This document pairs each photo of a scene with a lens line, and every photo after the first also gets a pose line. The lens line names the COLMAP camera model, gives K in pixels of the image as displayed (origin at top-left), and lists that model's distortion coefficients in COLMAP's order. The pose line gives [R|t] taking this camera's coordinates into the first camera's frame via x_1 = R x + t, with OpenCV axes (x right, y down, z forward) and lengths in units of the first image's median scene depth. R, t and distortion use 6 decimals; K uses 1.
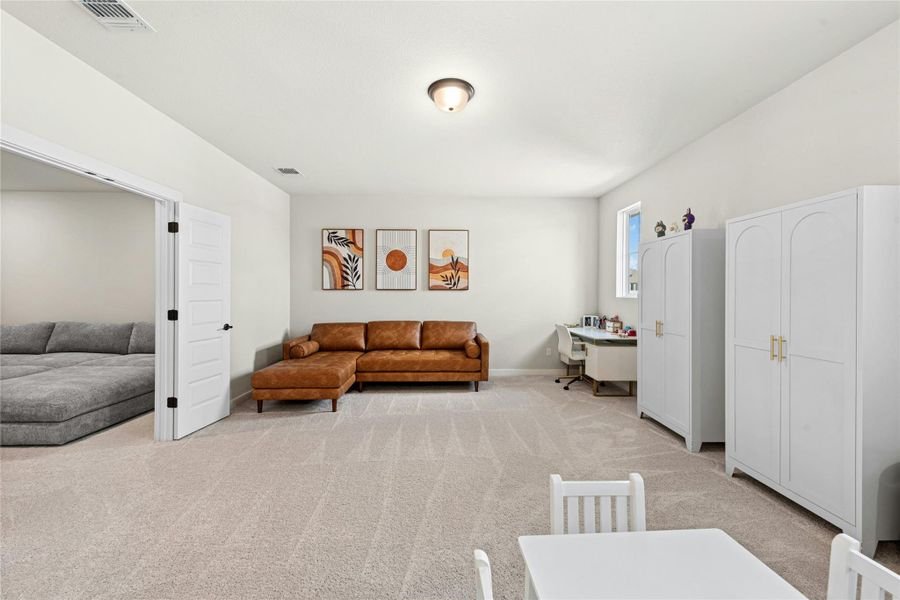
lens RADIAL K [[366.8, 0, 442.1], [0, 366.8, 295.2], [0, 0, 1]] dist [0.010591, -0.003682]
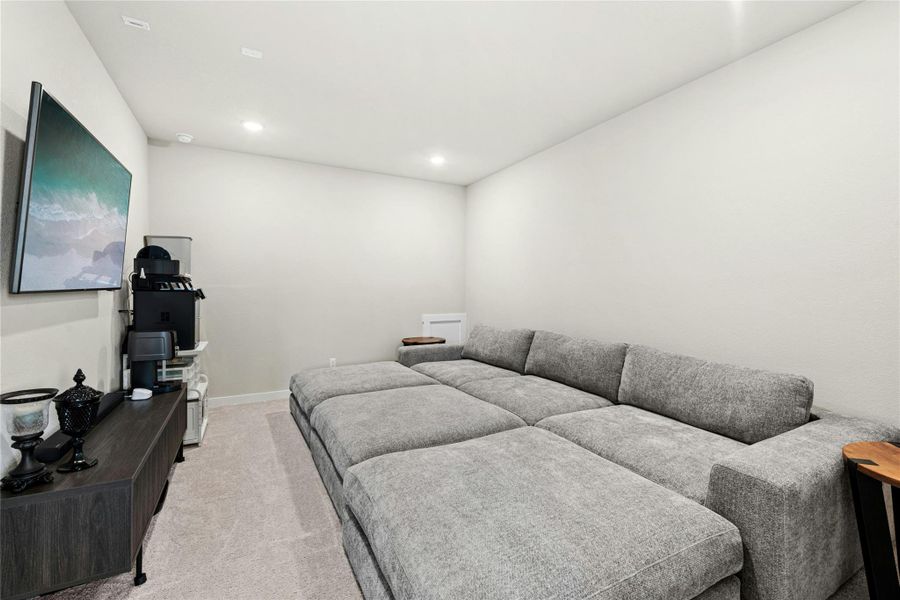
lens RADIAL K [[419.6, 0, 447.7], [0, 419.6, 294.6], [0, 0, 1]] dist [0.012174, -0.004237]
pose [[0.448340, 0.003711, -0.893856, -0.426872], [-0.004727, 0.999987, 0.001780, 0.004370], [0.893851, 0.003428, 0.448351, 0.515658]]
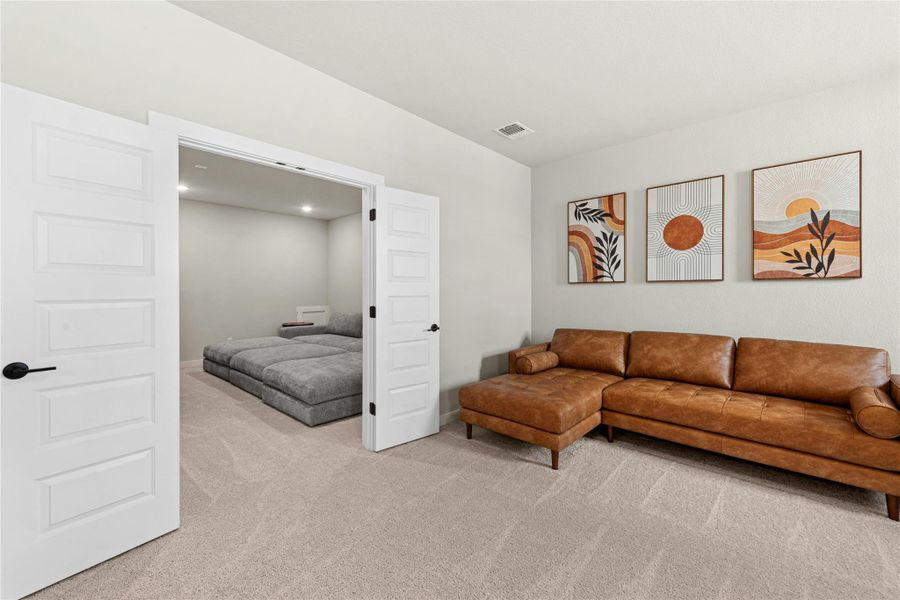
lens RADIAL K [[366.8, 0, 451.1], [0, 366.8, 291.4], [0, 0, 1]] dist [0.010591, -0.003682]
pose [[0.723391, -0.002487, -0.690434, 0.018978], [-0.000053, 0.999993, -0.003657, 0.004202], [0.690439, 0.002682, 0.723386, 0.312802]]
